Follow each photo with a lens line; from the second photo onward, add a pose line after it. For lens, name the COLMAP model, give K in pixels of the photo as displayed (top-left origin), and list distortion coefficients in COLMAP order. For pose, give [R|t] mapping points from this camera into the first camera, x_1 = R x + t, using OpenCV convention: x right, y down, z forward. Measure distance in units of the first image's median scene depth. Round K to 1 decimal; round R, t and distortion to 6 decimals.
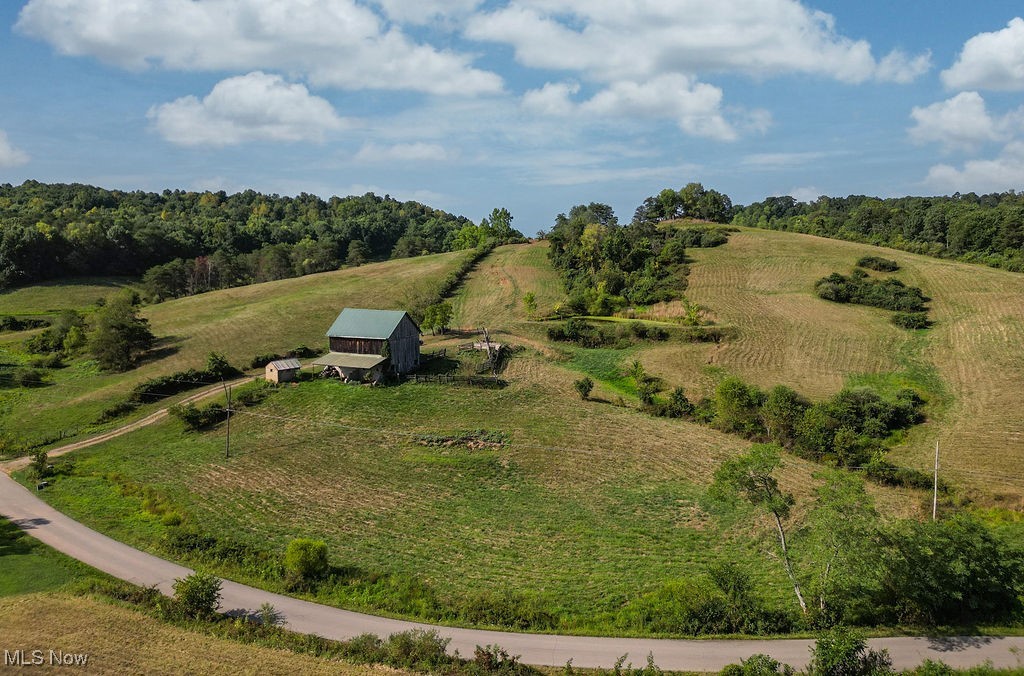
lens RADIAL K [[712.4, 0, 515.1], [0, 712.4, 295.3], [0, 0, 1]] dist [0.080129, -0.085516]
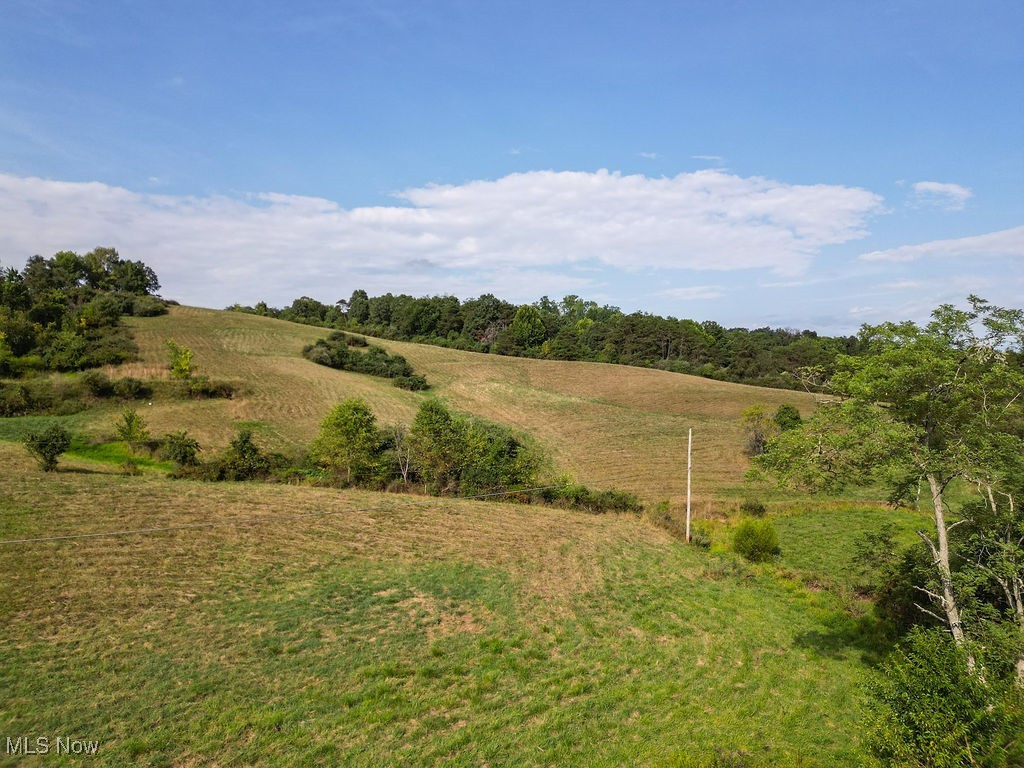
lens RADIAL K [[708.2, 0, 512.0], [0, 708.2, 384.0], [0, 0, 1]] dist [0.066079, -0.056318]
pose [[0.687401, 0.001860, 0.726276, -0.026179], [0.040917, 0.998309, -0.041284, 0.070920], [-0.725125, 0.058096, 0.686163, 0.251762]]
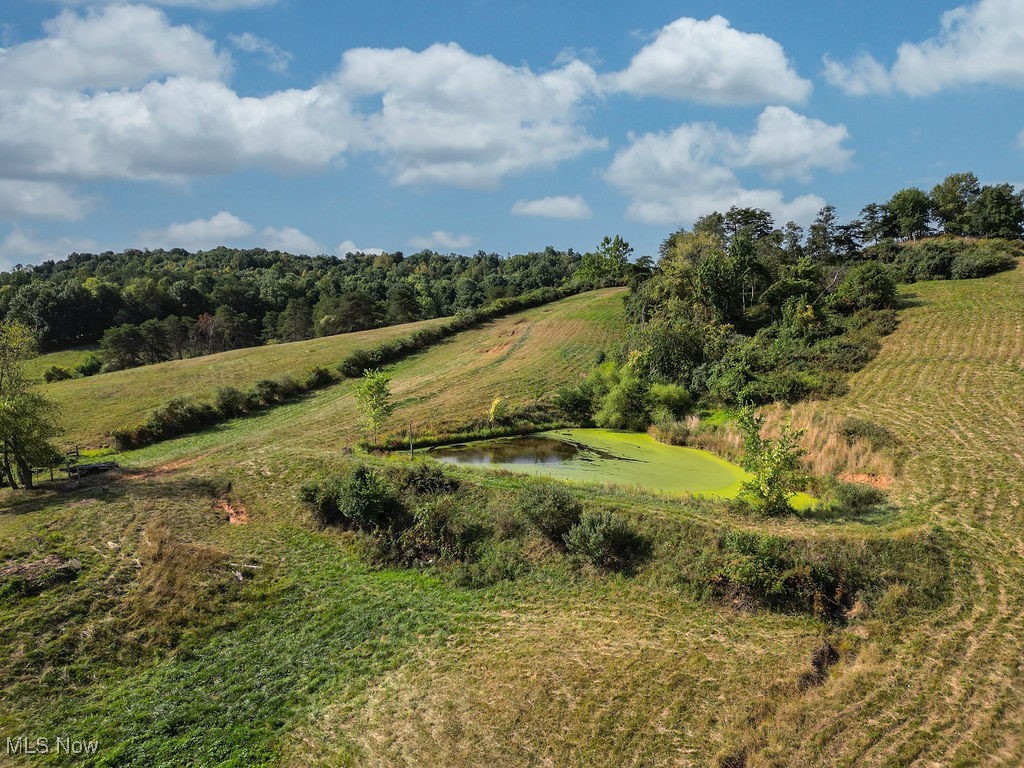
lens RADIAL K [[713.7, 0, 512.0], [0, 713.7, 384.0], [0, 0, 1]] dist [0.088130, -0.101206]
pose [[0.938655, 0.023218, -0.344075, 0.203979], [-0.013435, 0.999436, 0.030789, -0.010293], [0.344596, -0.024278, 0.938437, 0.586083]]
